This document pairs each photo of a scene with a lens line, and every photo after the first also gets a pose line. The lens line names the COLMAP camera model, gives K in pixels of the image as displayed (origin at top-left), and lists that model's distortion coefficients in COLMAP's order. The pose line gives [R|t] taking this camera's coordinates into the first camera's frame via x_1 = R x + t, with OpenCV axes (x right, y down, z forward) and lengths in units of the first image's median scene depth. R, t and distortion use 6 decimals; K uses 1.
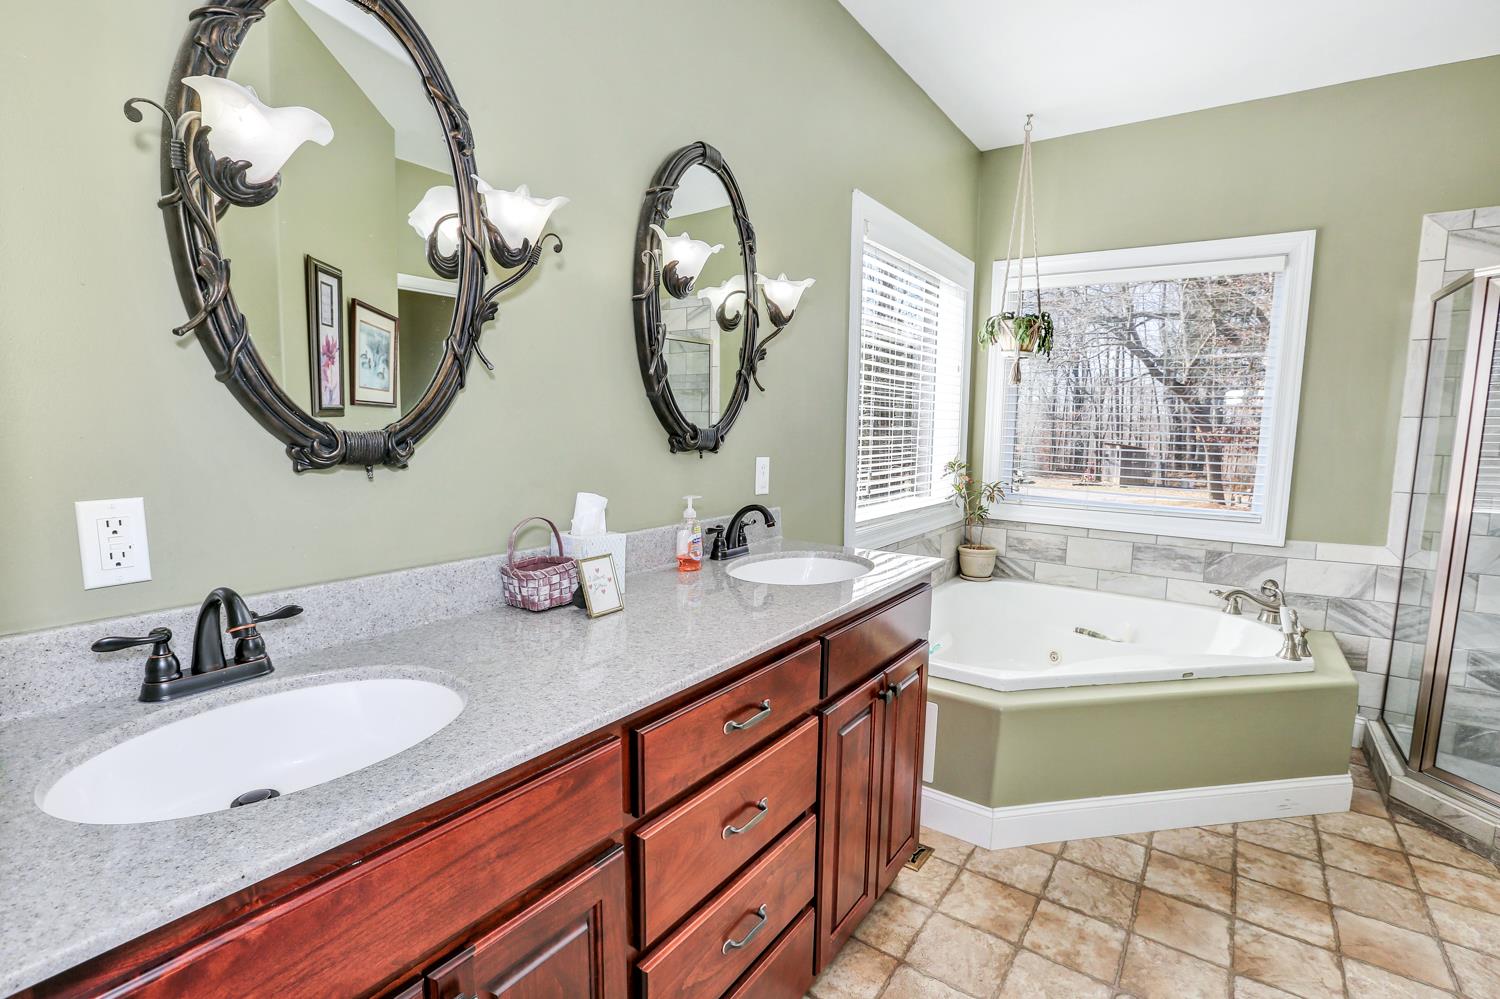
lens RADIAL K [[674.0, 0, 753.0], [0, 674.0, 503.4], [0, 0, 1]] dist [-0.021989, 0.001461]
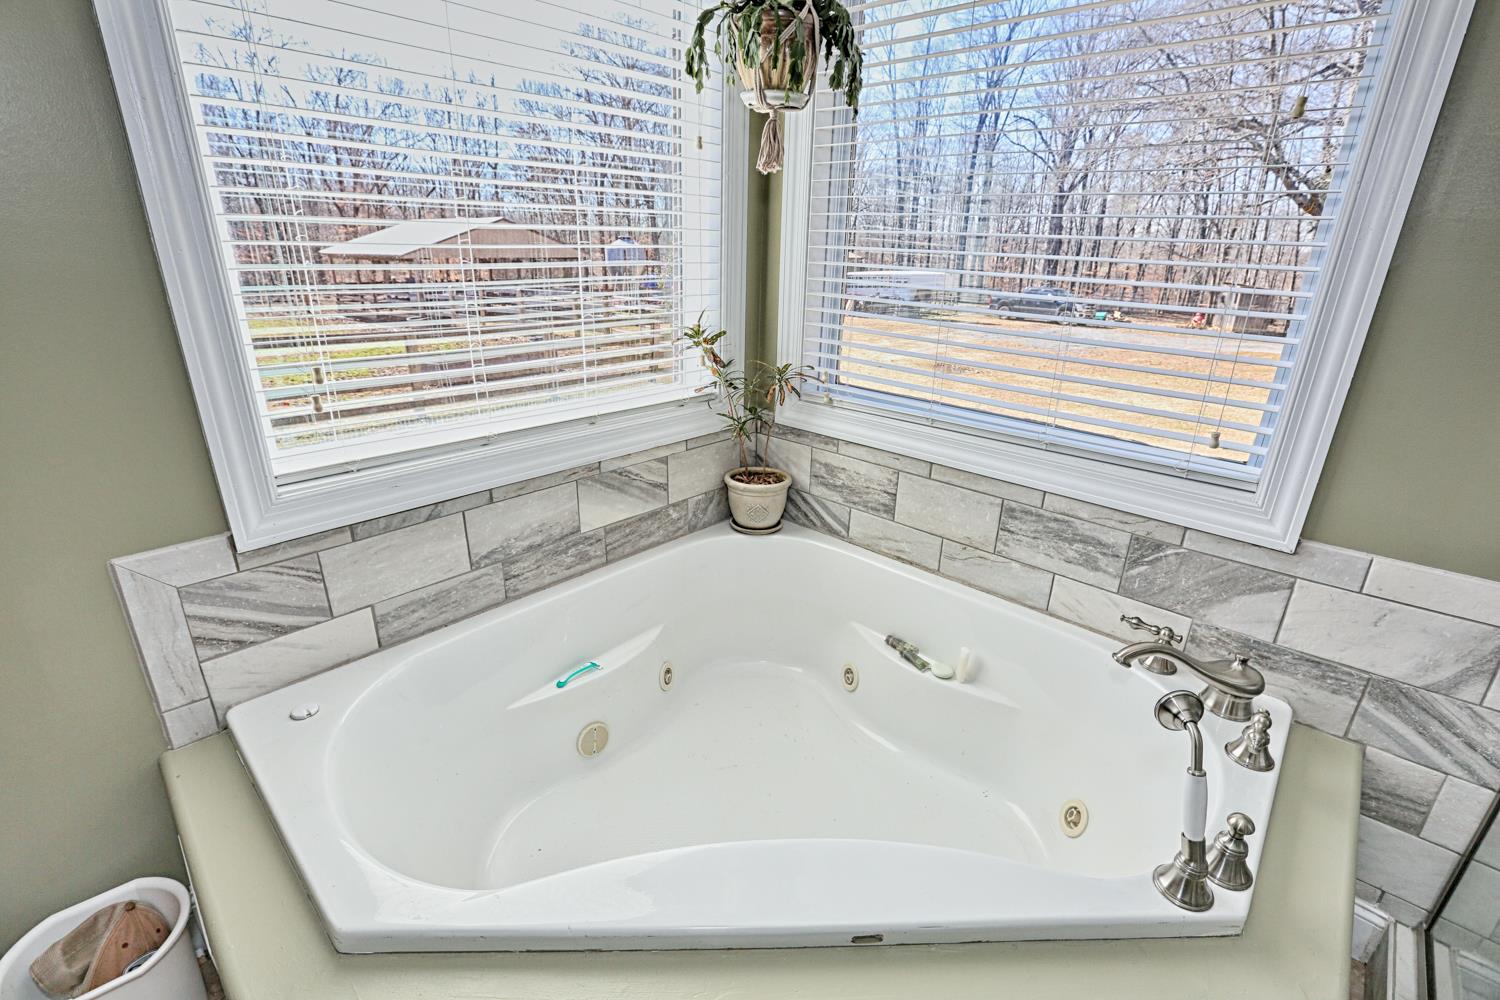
lens RADIAL K [[674.0, 0, 748.1], [0, 674.0, 493.6], [0, 0, 1]] dist [-0.021989, 0.001461]
pose [[0.992408, 0.054067, -0.110465, 0.434319], [-0.027494, 0.972987, 0.229217, -0.059045], [0.119874, -0.224440, 0.967087, 0.481121]]
